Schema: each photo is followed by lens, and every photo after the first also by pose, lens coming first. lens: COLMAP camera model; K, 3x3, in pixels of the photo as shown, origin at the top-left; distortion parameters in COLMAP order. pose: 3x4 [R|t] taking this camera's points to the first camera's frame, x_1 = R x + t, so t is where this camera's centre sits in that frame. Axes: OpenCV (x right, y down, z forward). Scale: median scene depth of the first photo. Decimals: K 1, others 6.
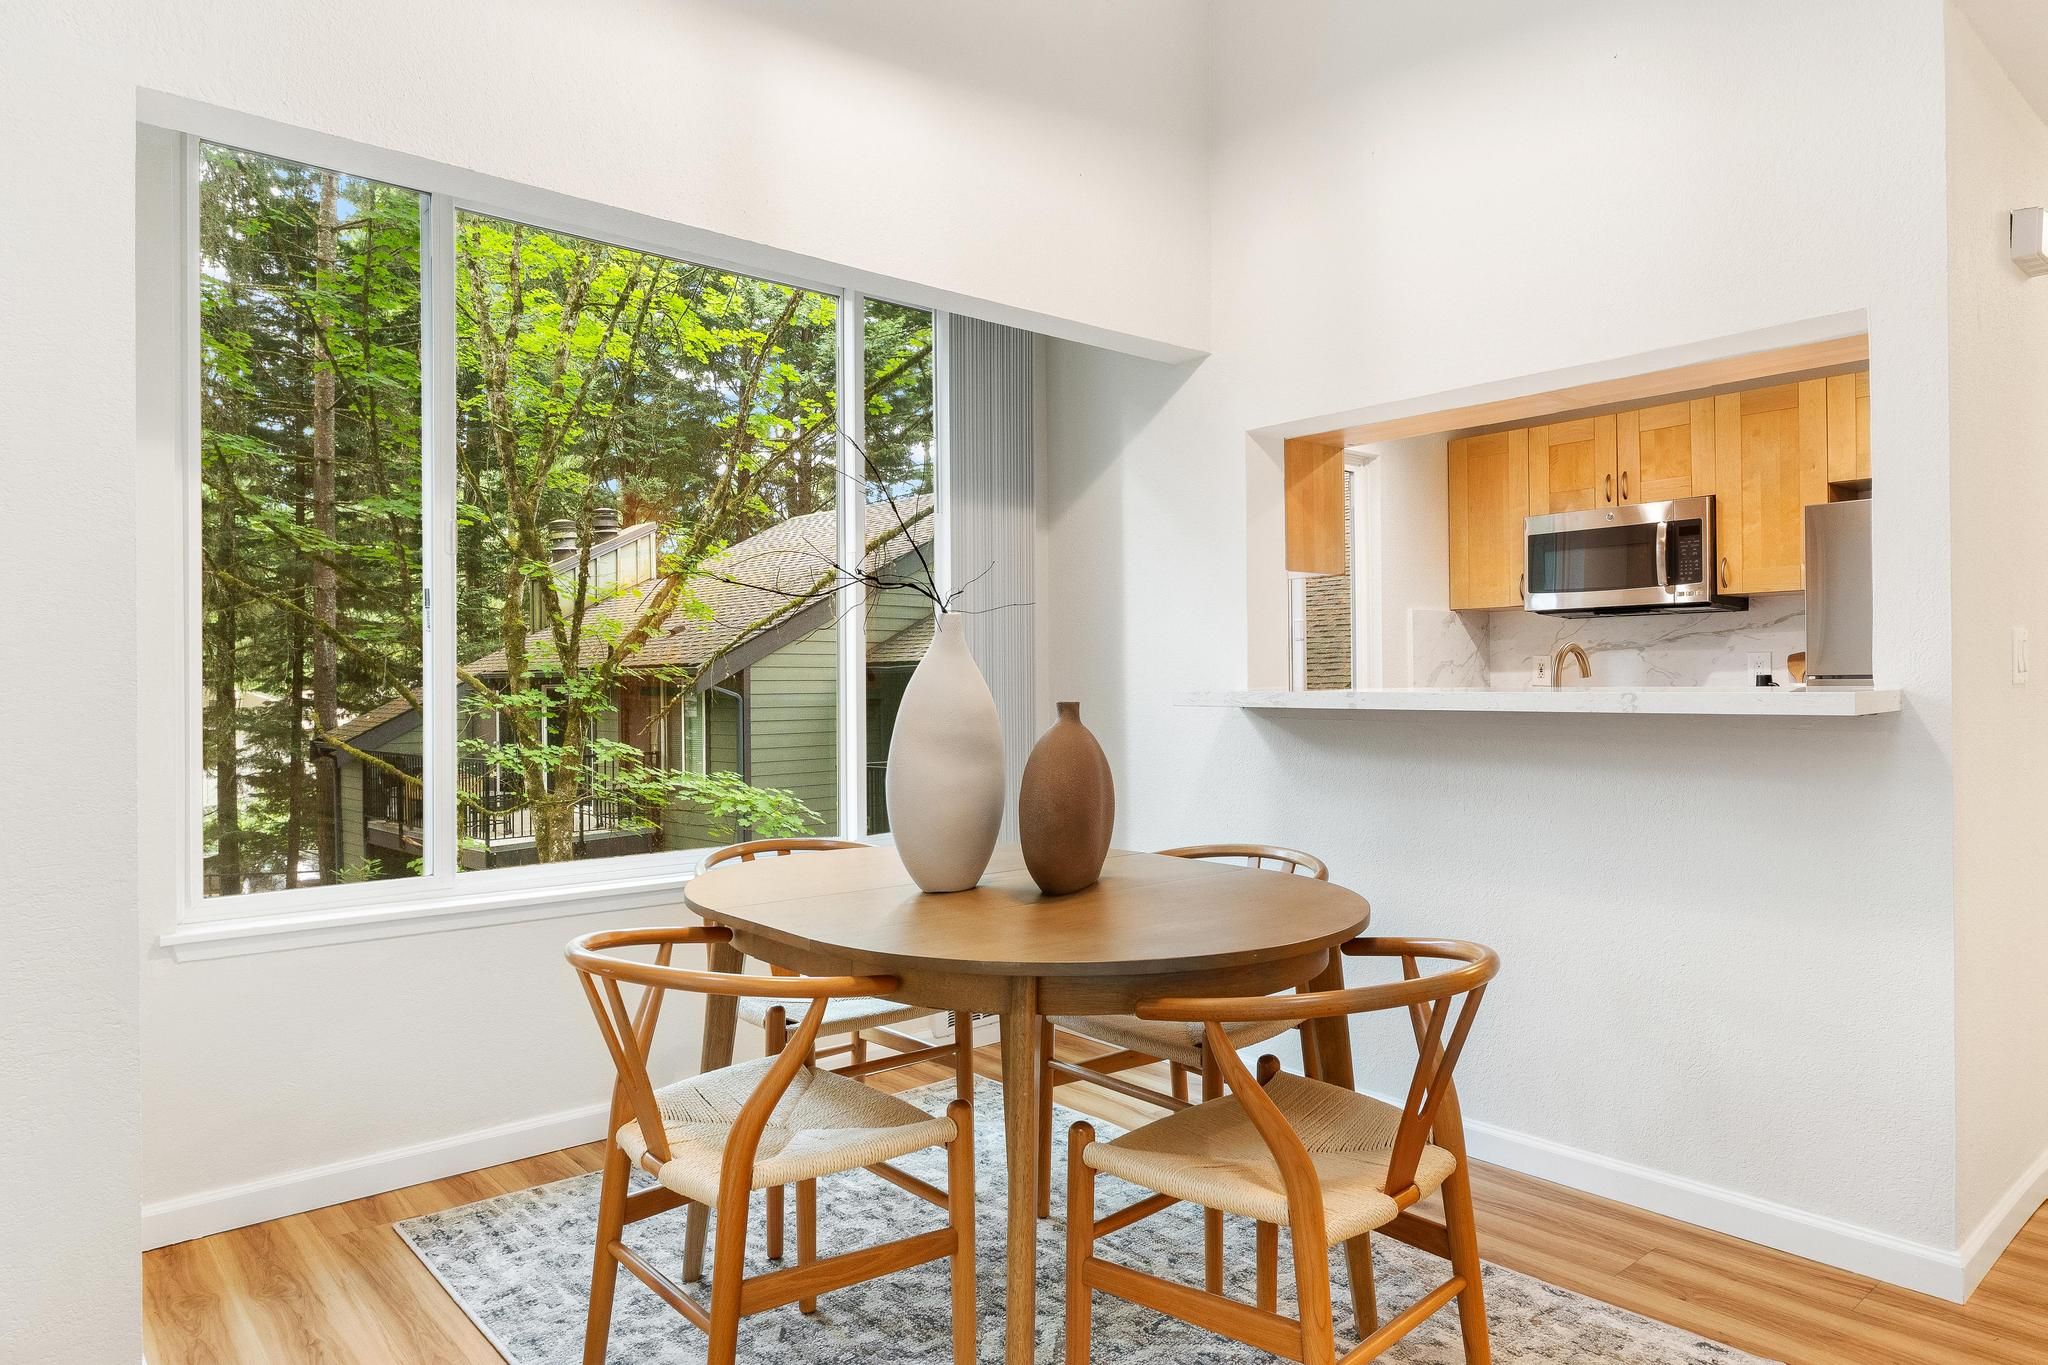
lens RADIAL K [[1250.8, 0, 1042.5], [0, 1250.8, 687.6], [0, 0, 1]] dist [0.004389, -0.000837]
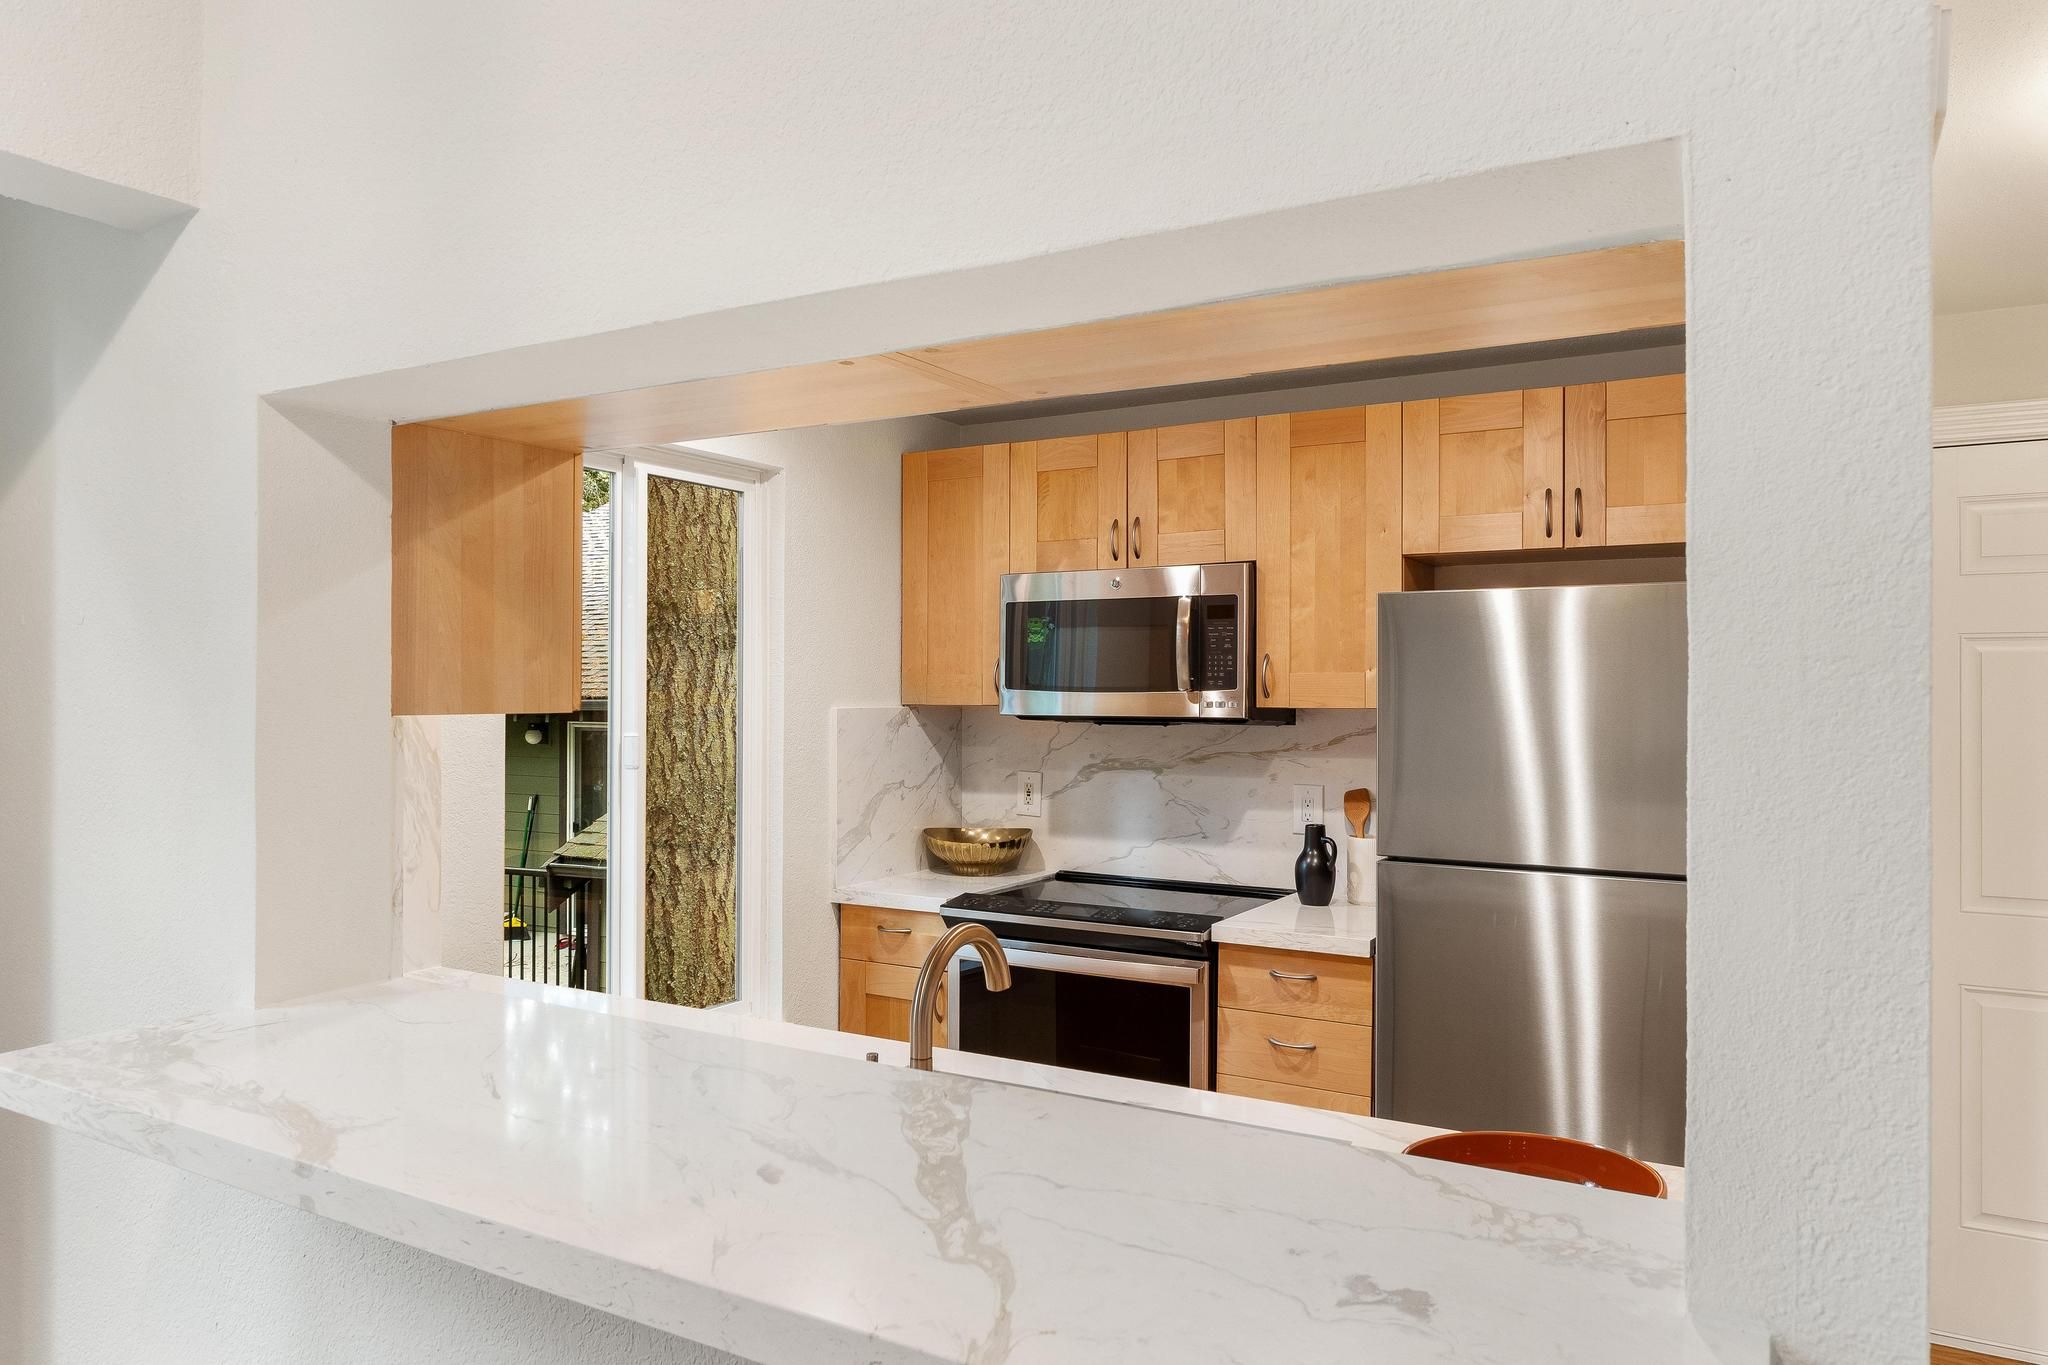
lens RADIAL K [[1335.2, 0, 1033.4], [0, 1335.2, 692.6], [0, 0, 1]] dist [0.002271, -0.000241]
pose [[0.945380, 0.013869, 0.325674, 0.183643], [-0.012908, 0.999904, -0.005112, -0.075417], [-0.325714, 0.000629, 0.945468, 0.345923]]
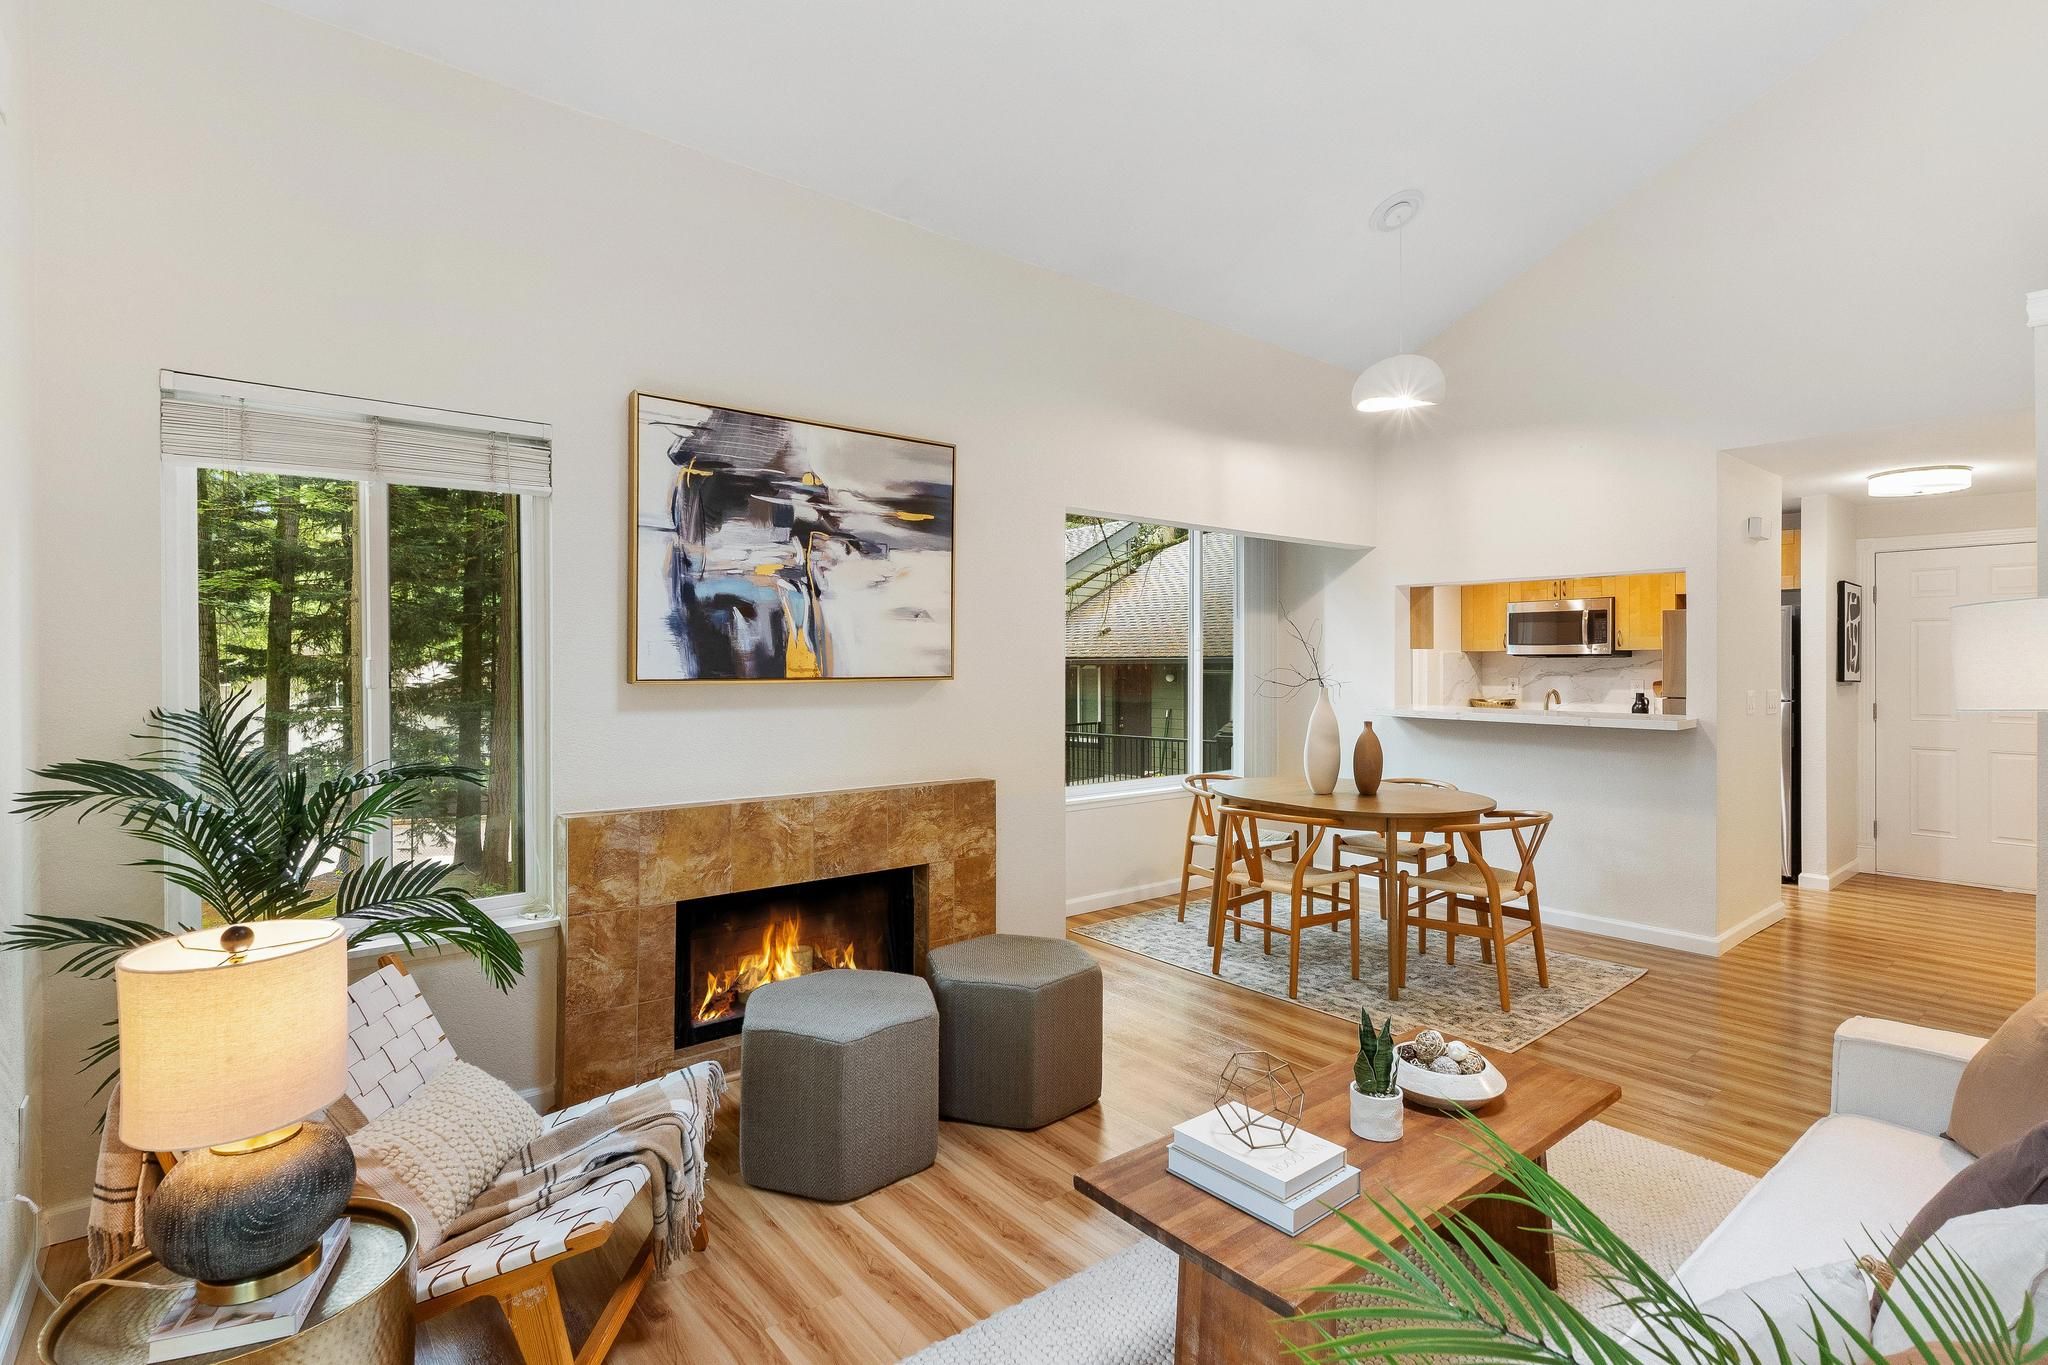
lens RADIAL K [[984.9, 0, 1036.7], [0, 984.9, 667.1], [0, 0, 1]] dist [0.003617, -0.000748]
pose [[0.999707, 0.007526, -0.023017, -0.283838], [-0.007426, 0.999963, 0.004409, -0.047874], [0.023049, -0.004237, 0.999725, -0.480810]]
